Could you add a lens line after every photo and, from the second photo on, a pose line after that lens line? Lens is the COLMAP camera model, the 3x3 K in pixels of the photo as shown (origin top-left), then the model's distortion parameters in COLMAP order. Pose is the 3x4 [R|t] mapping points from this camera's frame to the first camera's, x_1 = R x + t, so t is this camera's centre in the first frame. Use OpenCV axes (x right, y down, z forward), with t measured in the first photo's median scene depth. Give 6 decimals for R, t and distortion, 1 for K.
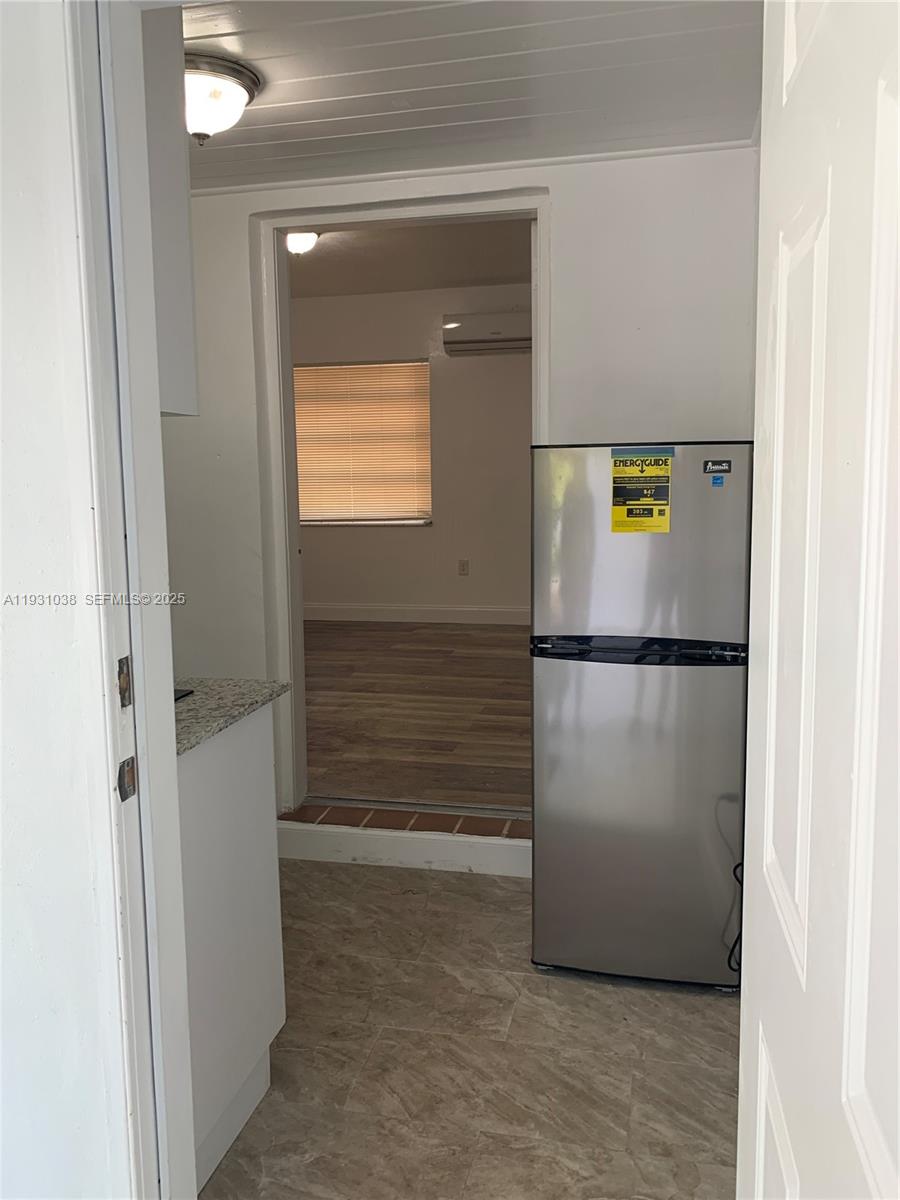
lens RADIAL K [[904.5, 0, 450.0], [0, 904.5, 600.0], [0, 0, 1]] dist [0.108043, -0.285792]
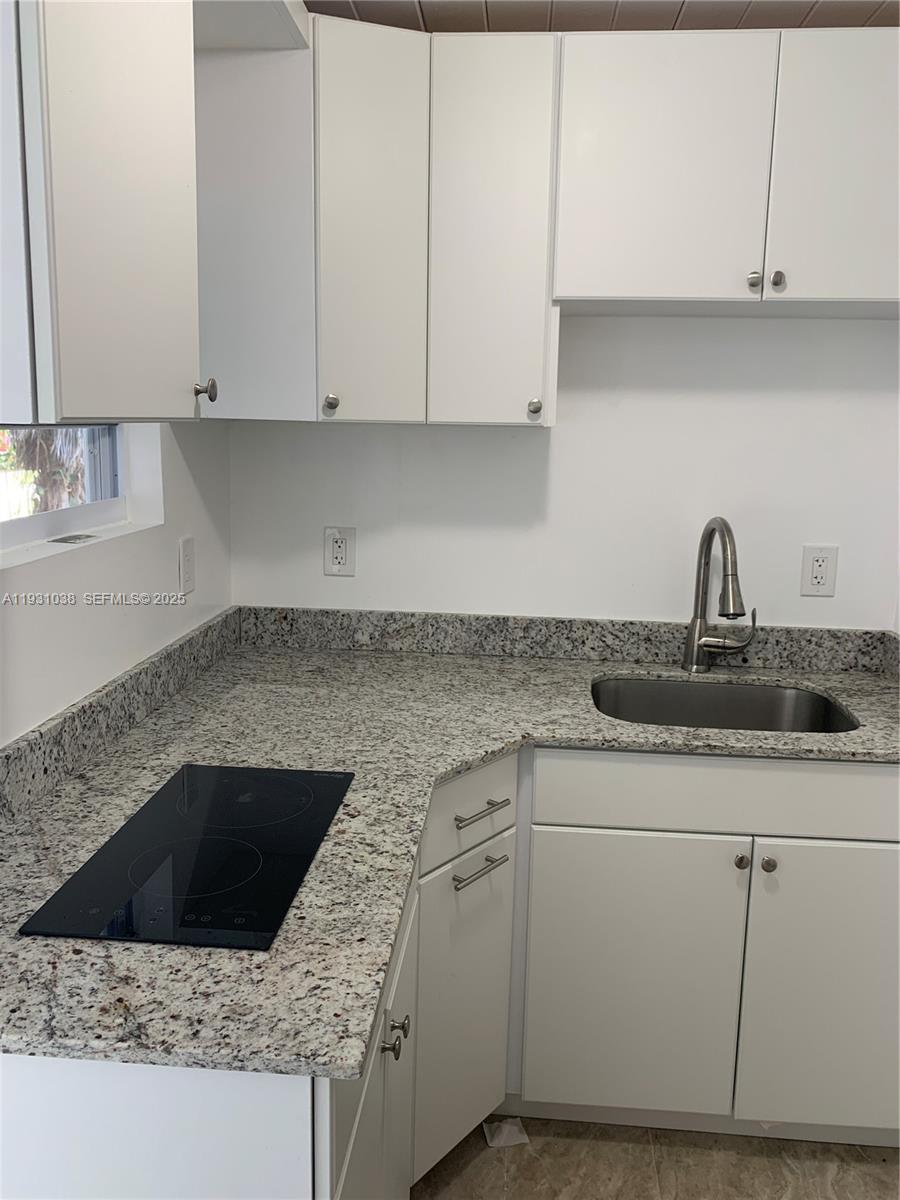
lens RADIAL K [[913.8, 0, 450.0], [0, 913.8, 600.0], [0, 0, 1]] dist [0.042947, -0.056765]
pose [[0.144674, 0.206259, -0.967743, 0.118128], [-0.161825, 0.969796, 0.182504, -0.121733], [0.976157, 0.130202, 0.173683, 0.588715]]
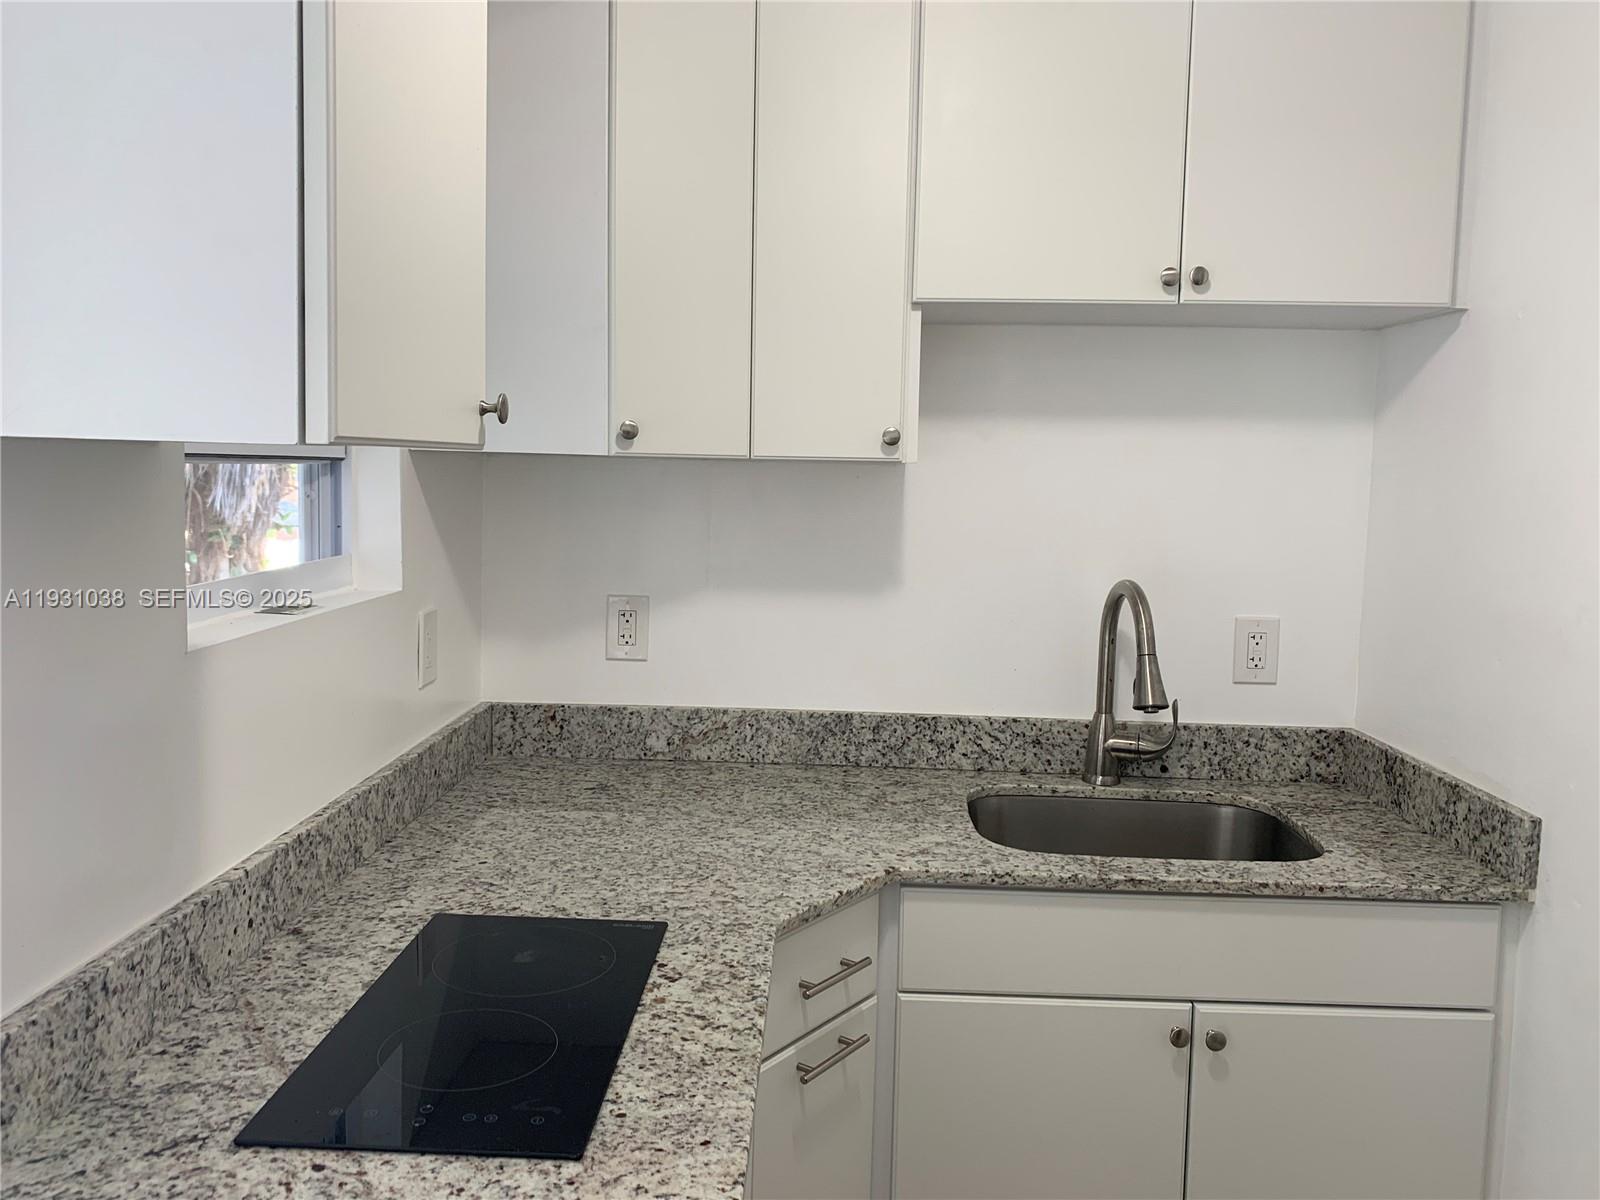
lens RADIAL K [[1228.2, 0, 780.8], [0, 1228.2, 604.7], [0, 0, 1]] dist [0.016460, -0.001010]
pose [[0.184009, 0.127756, -0.974587, 0.122346], [-0.160843, 0.982066, 0.098368, -0.113392], [0.969675, 0.138655, 0.201258, 0.565446]]
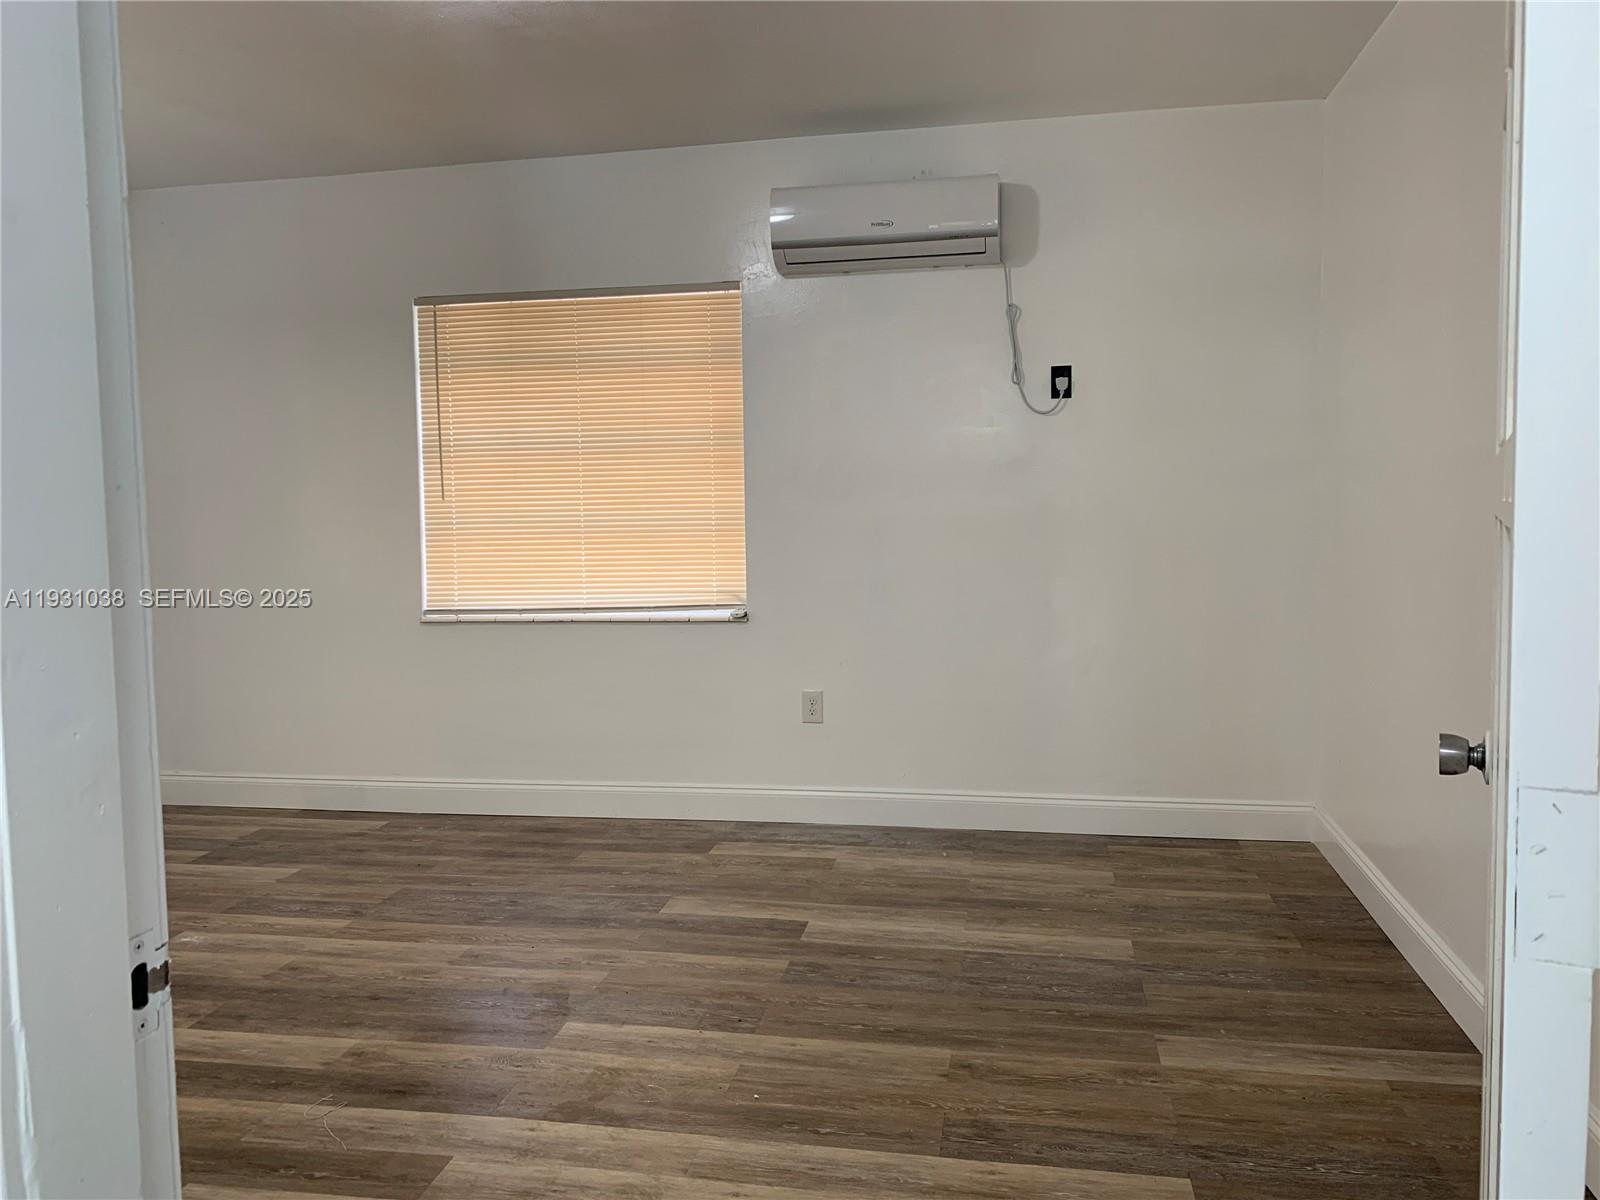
lens RADIAL K [[1221.7, 0, 789.8], [0, 1221.7, 588.6], [0, 0, 1]] dist [0.040188, -0.056636]
pose [[0.999290, -0.005575, 0.037254, -0.046985], [0.008138, 0.997582, -0.069018, -0.118234], [-0.036780, 0.069272, 0.996920, 0.757461]]
